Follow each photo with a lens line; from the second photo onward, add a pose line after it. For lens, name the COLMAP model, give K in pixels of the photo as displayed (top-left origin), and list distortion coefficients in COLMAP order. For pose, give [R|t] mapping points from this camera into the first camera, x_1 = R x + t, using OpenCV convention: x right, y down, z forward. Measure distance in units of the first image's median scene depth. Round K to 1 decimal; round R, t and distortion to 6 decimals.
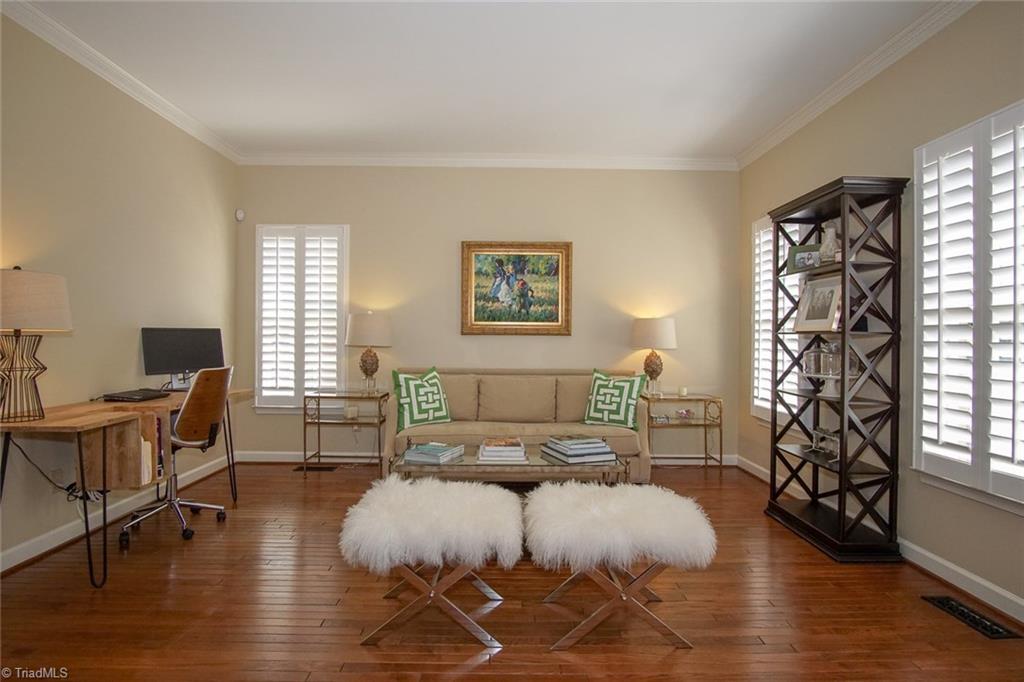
lens RADIAL K [[545.3, 0, 508.4], [0, 545.3, 338.3], [0, 0, 1]] dist [-0.024824, -0.000555]
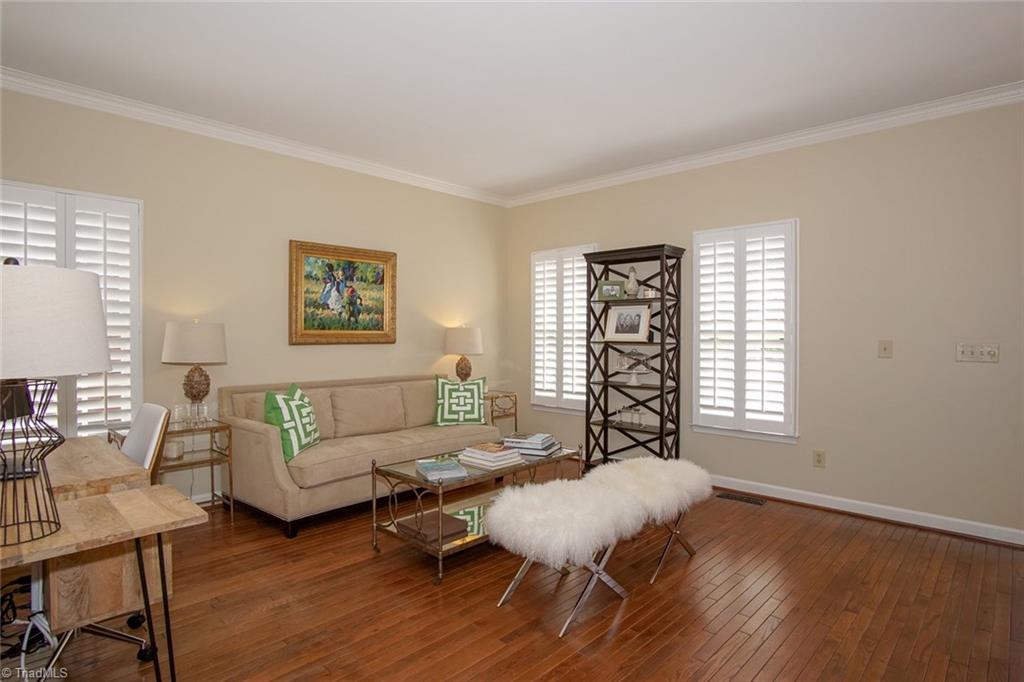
lens RADIAL K [[545.3, 0, 508.4], [0, 545.3, 338.3], [0, 0, 1]] dist [-0.024824, -0.000555]
pose [[0.701414, -0.012627, 0.712642, -0.469189], [0.003676, 0.999894, 0.014098, -0.028752], [-0.712745, -0.007269, 0.701386, 0.123843]]
